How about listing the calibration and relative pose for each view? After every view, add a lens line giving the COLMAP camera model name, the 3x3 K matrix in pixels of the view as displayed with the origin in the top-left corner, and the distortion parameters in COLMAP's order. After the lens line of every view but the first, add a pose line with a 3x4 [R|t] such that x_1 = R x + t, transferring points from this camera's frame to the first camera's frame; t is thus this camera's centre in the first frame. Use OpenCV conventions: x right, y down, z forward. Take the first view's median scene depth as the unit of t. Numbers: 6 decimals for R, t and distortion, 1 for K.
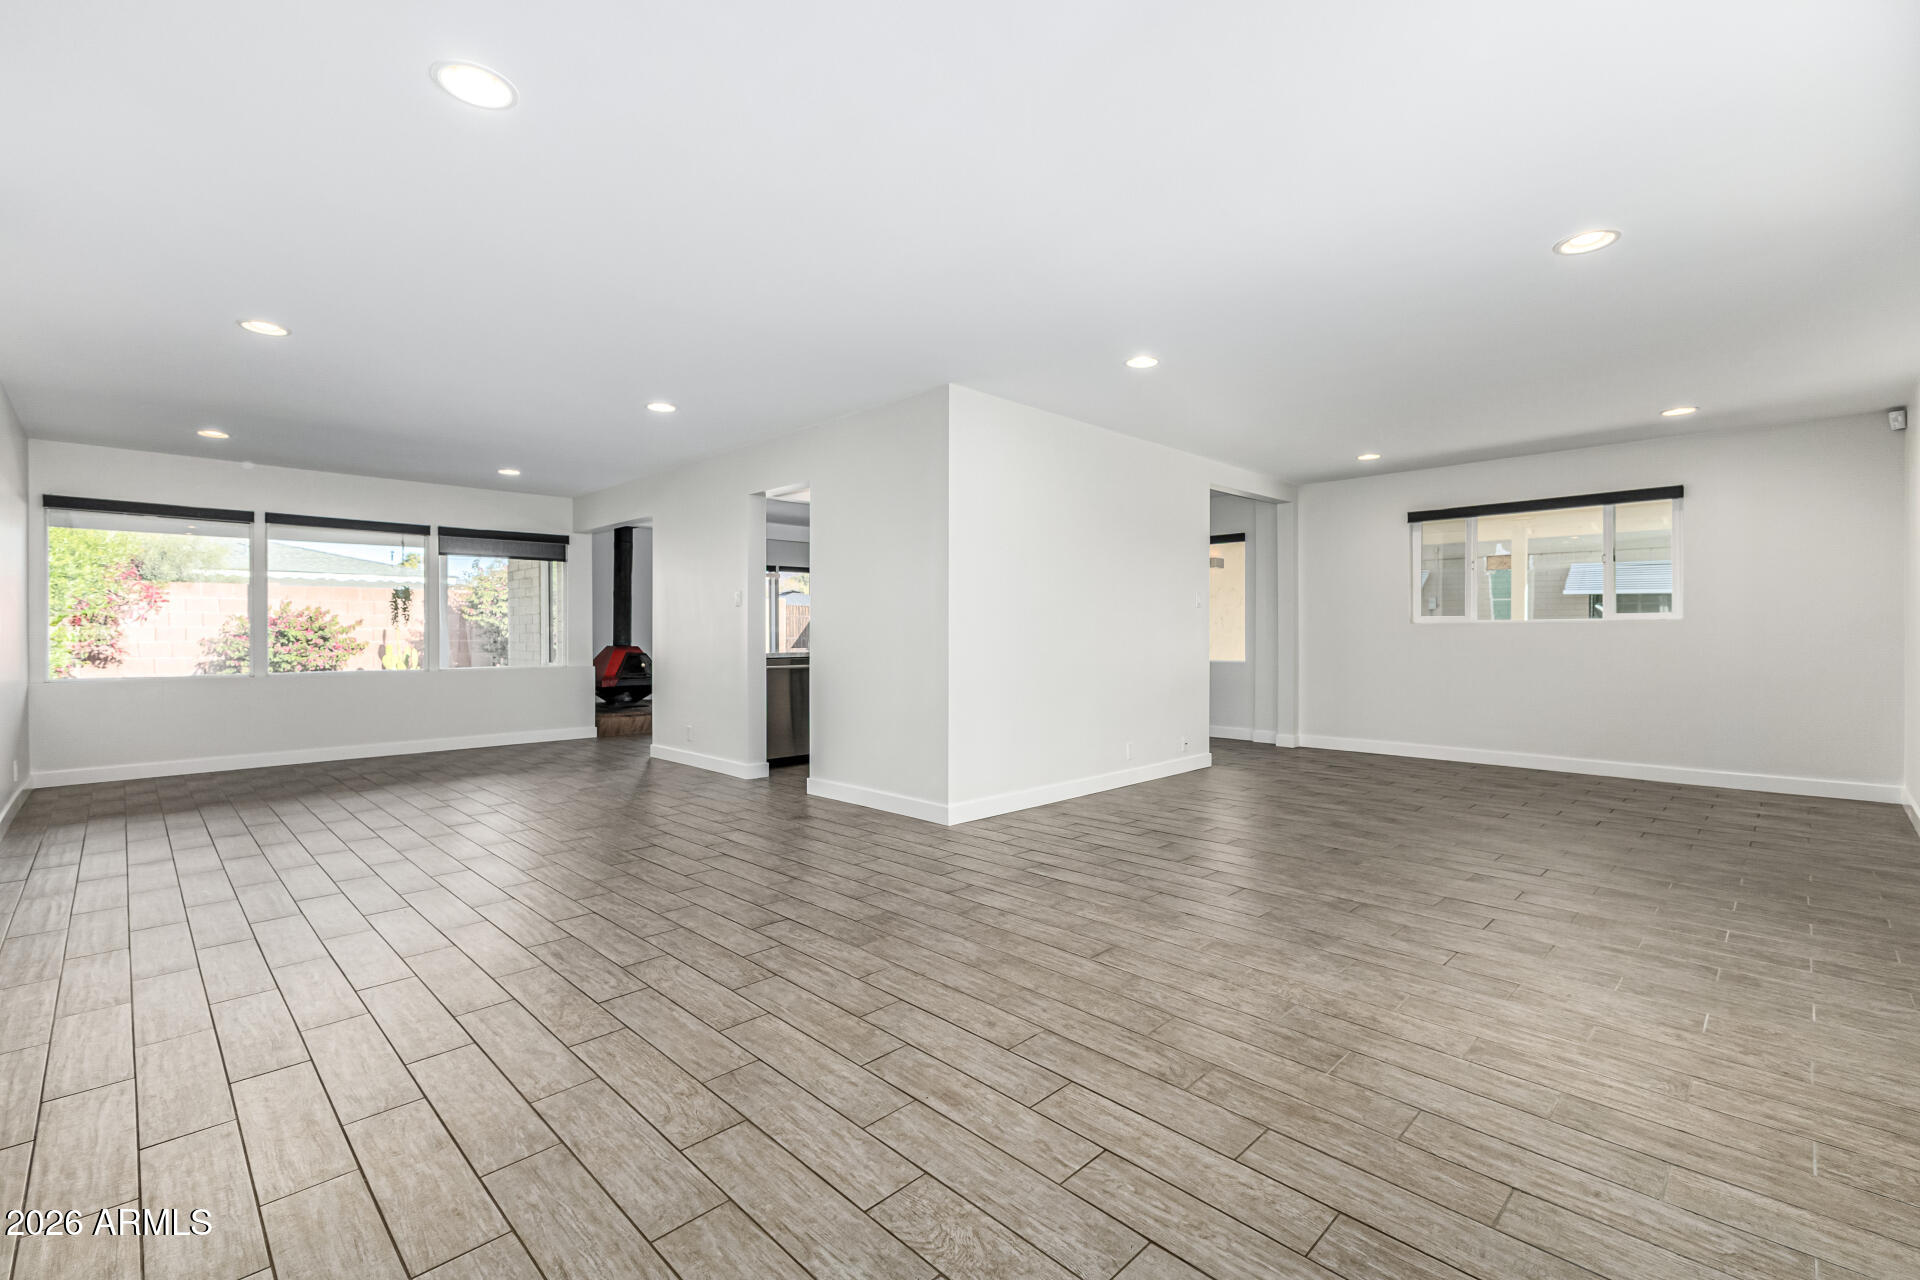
lens RADIAL K [[829.8, 0, 960.5], [0, 829.8, 634.5], [0, 0, 1]] dist [0.010189, -0.000698]
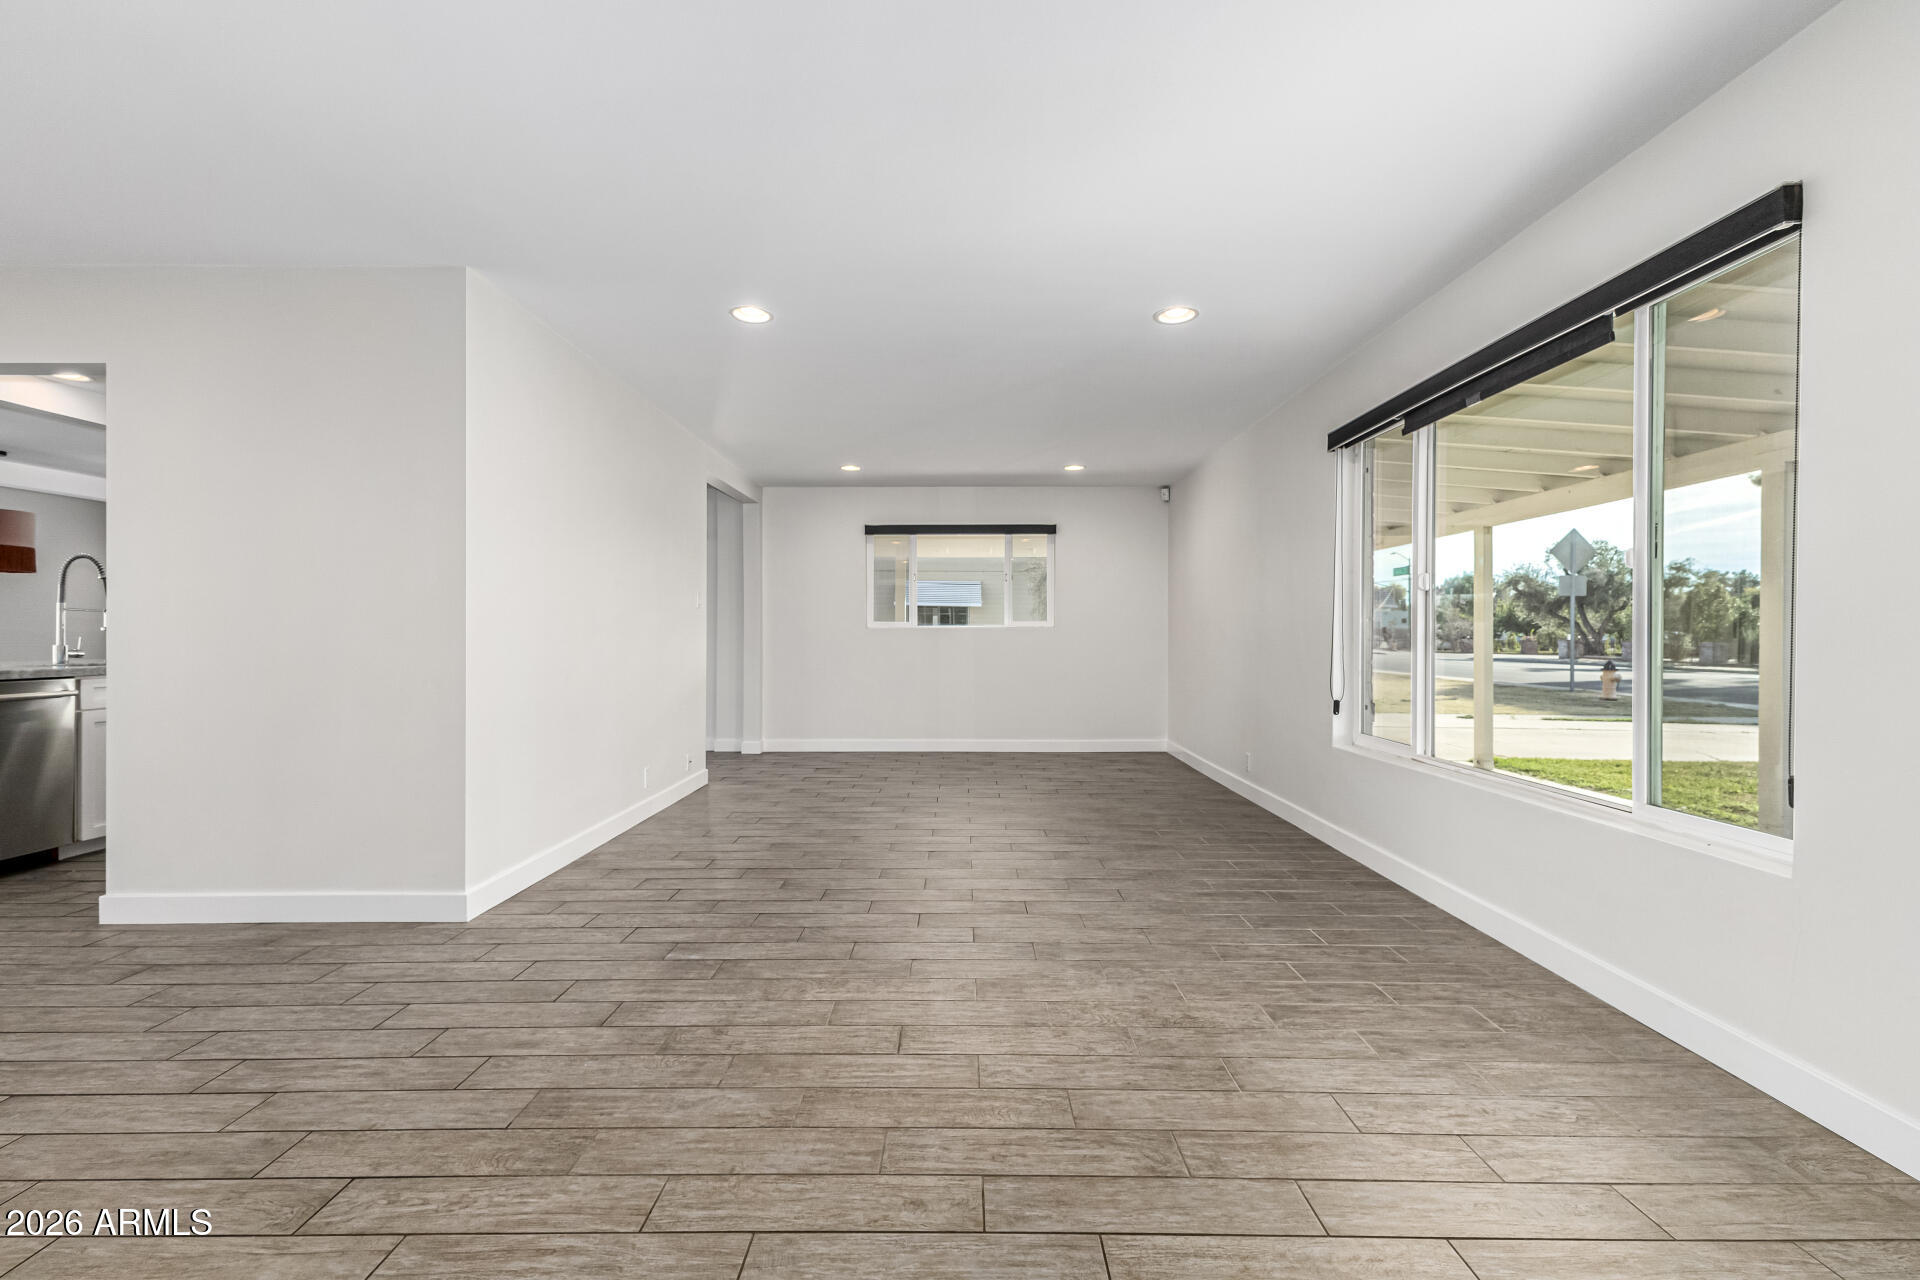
lens RADIAL K [[829.8, 0, 960.5], [0, 829.8, 634.5], [0, 0, 1]] dist [0.010189, -0.000698]
pose [[0.708104, 0.003943, 0.706097, -0.311173], [-0.001105, 0.999989, -0.004476, -0.000188], [-0.706107, 0.002389, 0.708101, 0.352904]]
